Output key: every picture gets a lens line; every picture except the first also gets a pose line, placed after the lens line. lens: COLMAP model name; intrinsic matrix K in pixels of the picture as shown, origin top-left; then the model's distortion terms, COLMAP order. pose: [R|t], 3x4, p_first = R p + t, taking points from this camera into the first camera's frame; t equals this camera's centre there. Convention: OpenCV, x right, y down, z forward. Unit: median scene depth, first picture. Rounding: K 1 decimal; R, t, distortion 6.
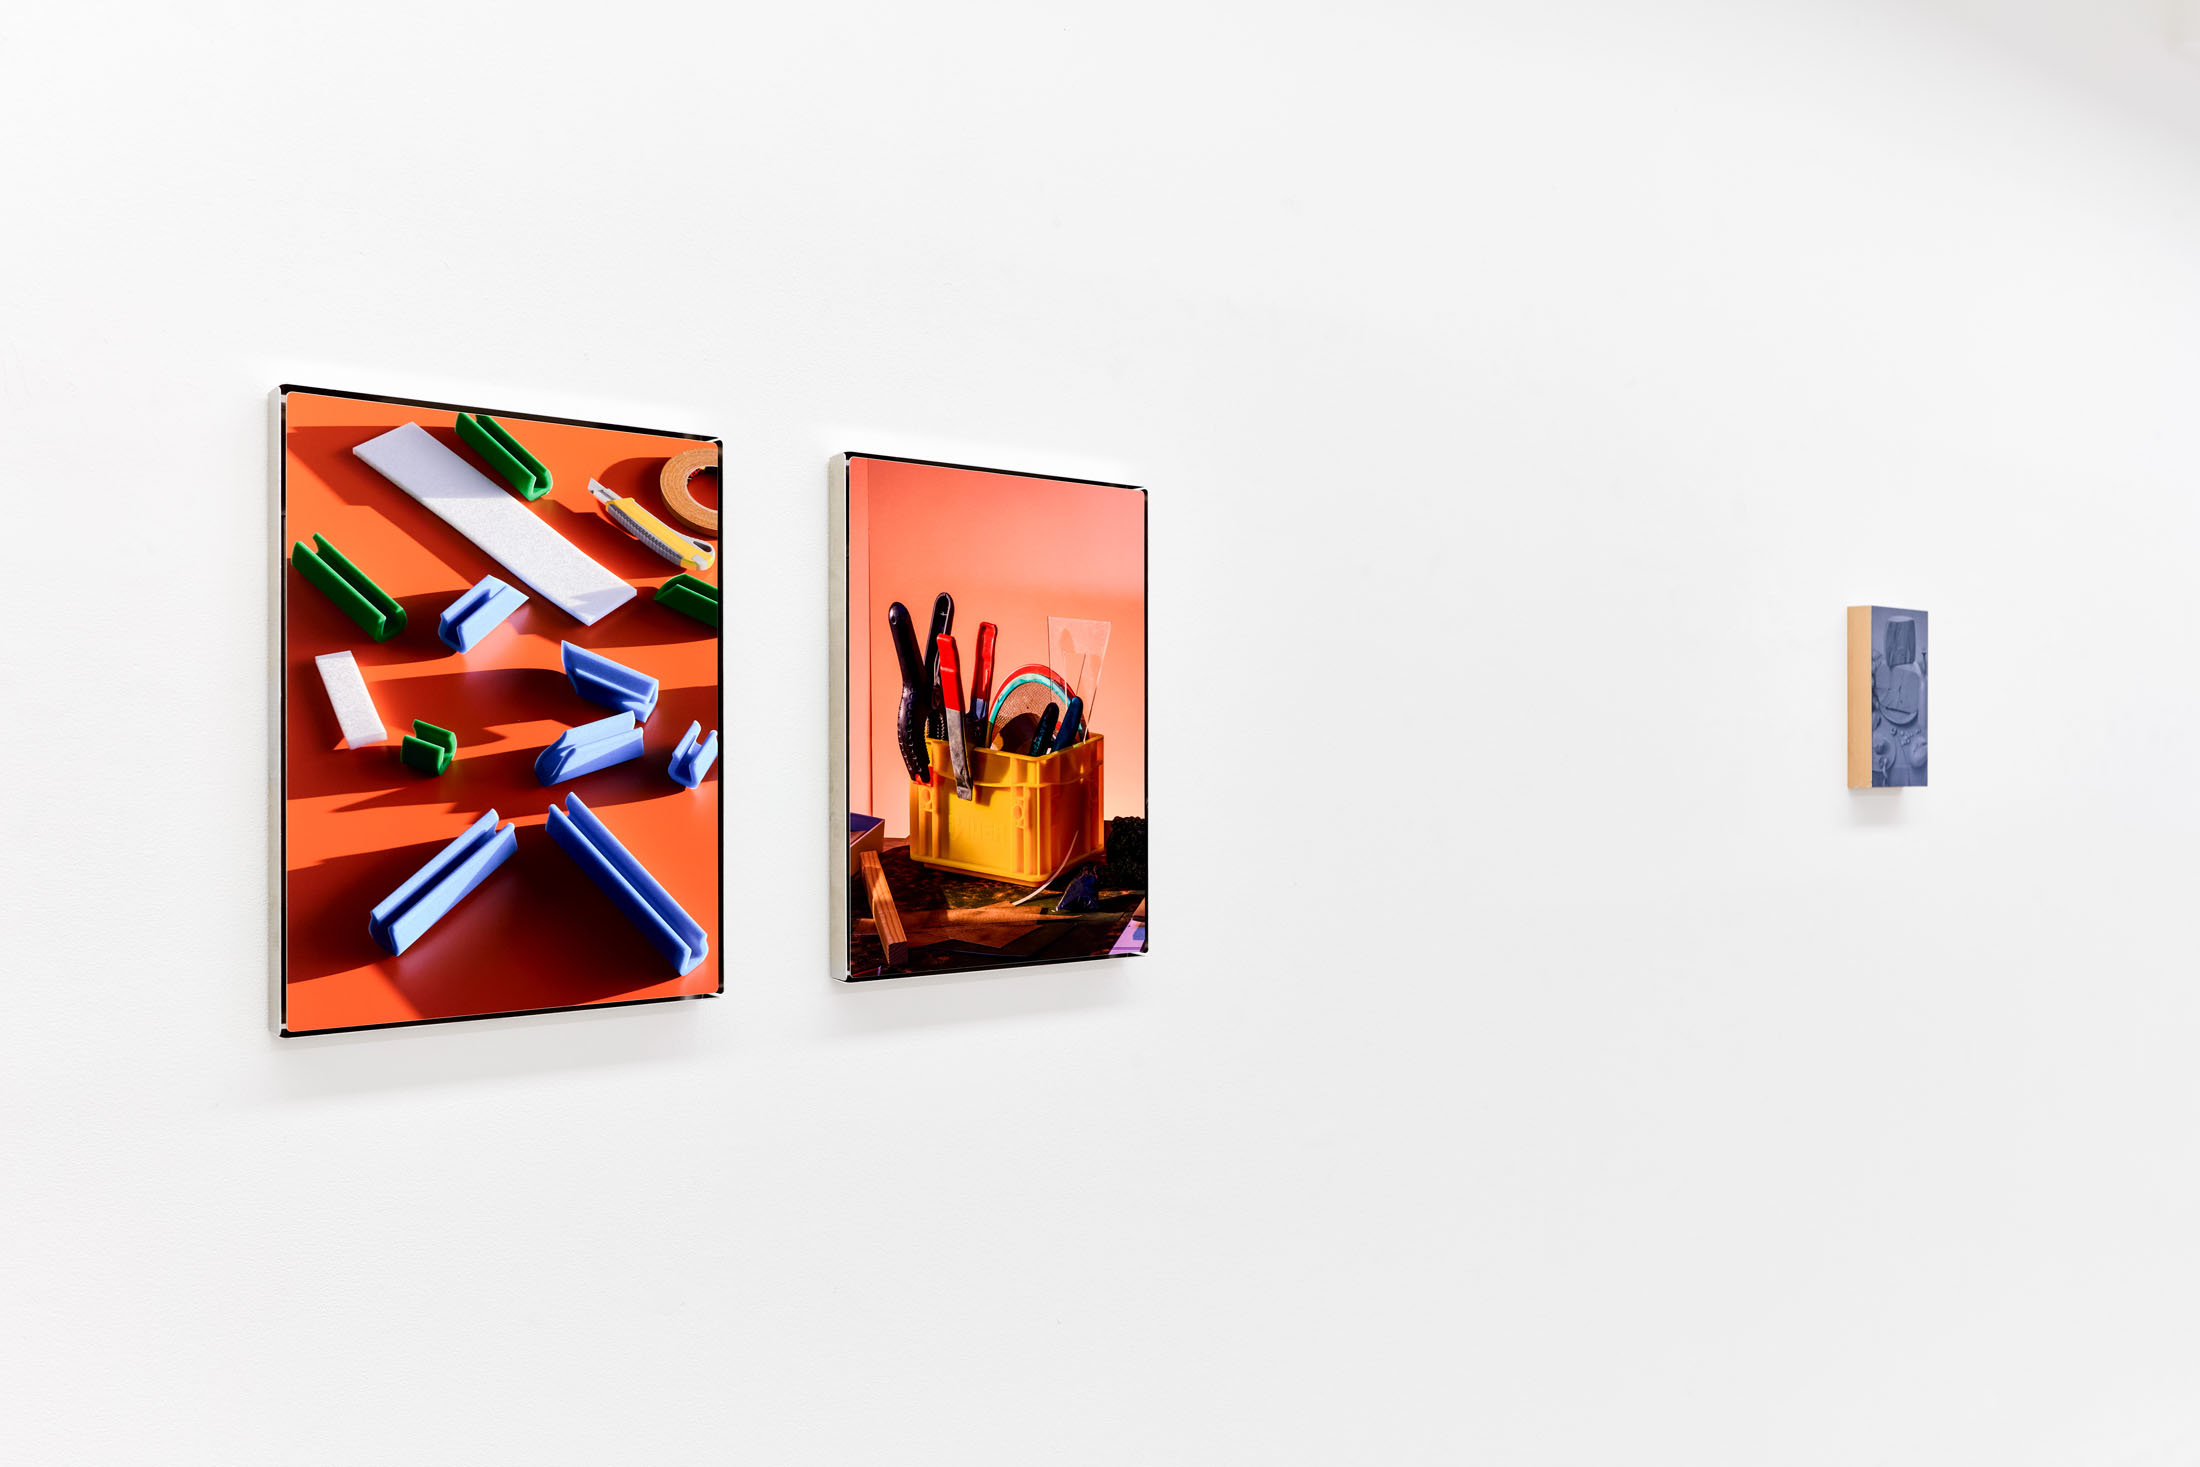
lens RADIAL K [[2199.7, 0, 1113.6], [0, 2199.7, 733.6], [0, 0, 1]] dist [0.012168, 0.000000]
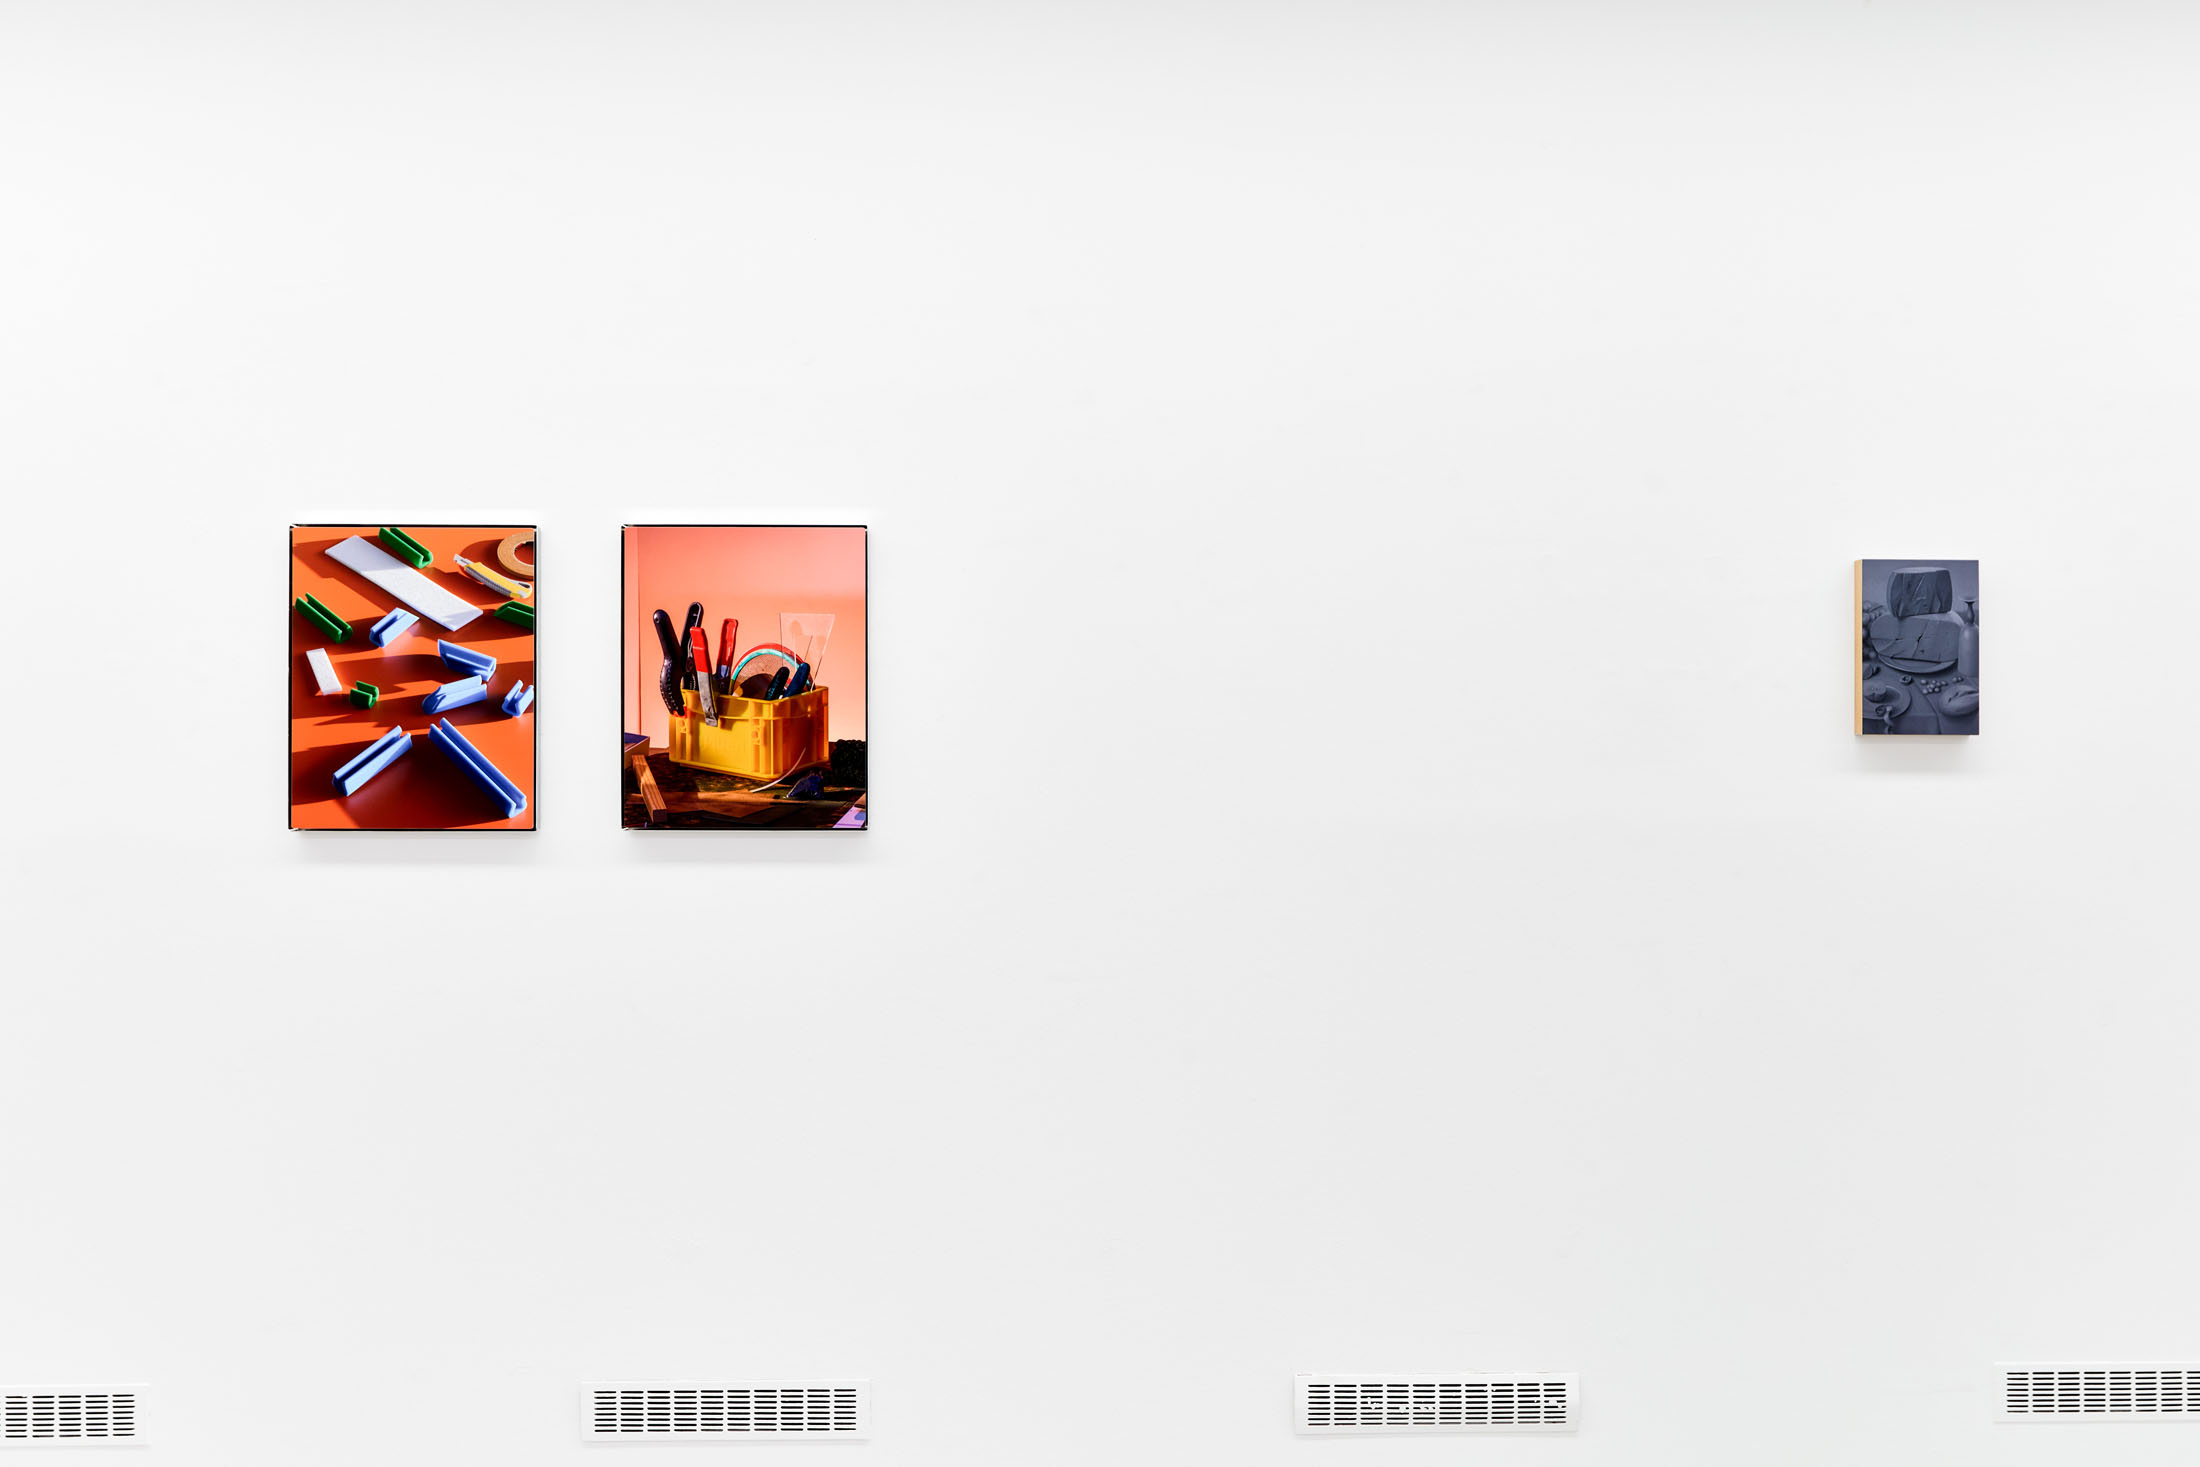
lens RADIAL K [[2037.5, 0, 1093.5], [0, 2037.5, 725.5], [0, 0, 1]] dist [-0.009446, 0.000000]
pose [[0.725769, -0.006516, -0.687908, 1.249225], [0.004161, 0.999978, -0.005081, 0.040077], [0.687926, 0.000825, 0.725780, 0.088140]]
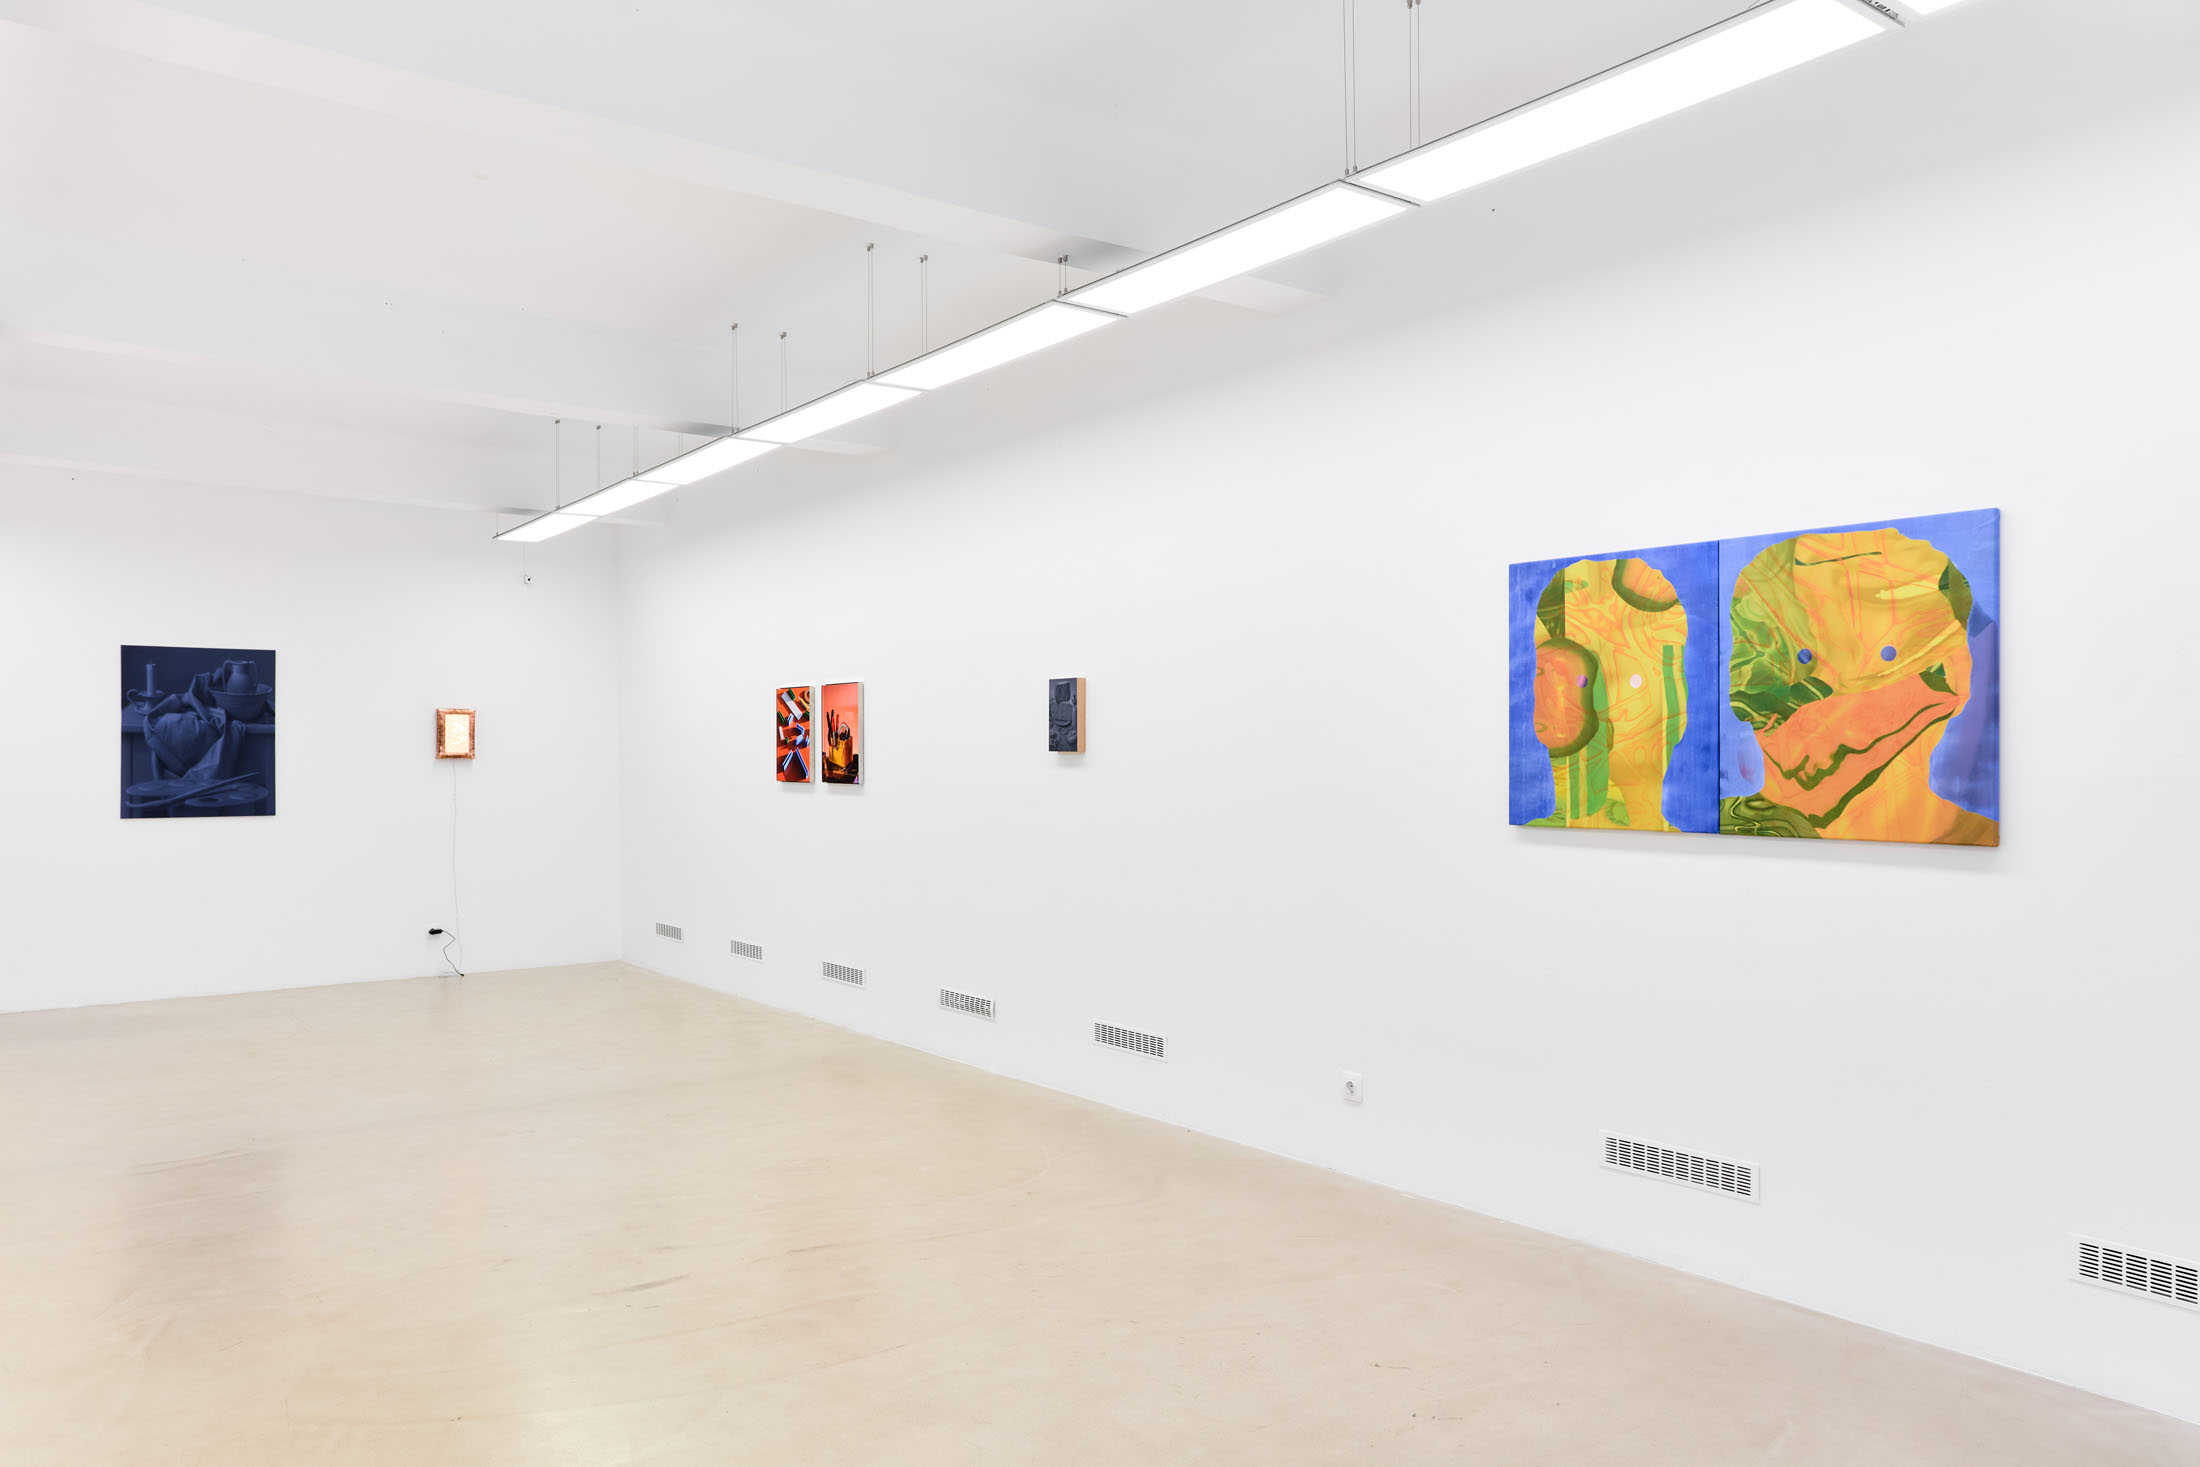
lens RADIAL K [[1561.3, 0, 1094.8], [0, 1561.3, 754.6], [0, 0, 1]] dist [-0.039053, 0.040800]
pose [[-0.143903, 0.002004, -0.989590, 3.571061], [0.008750, 0.999961, 0.000753, 0.046190], [0.989553, -0.008550, -0.143915, 2.208576]]
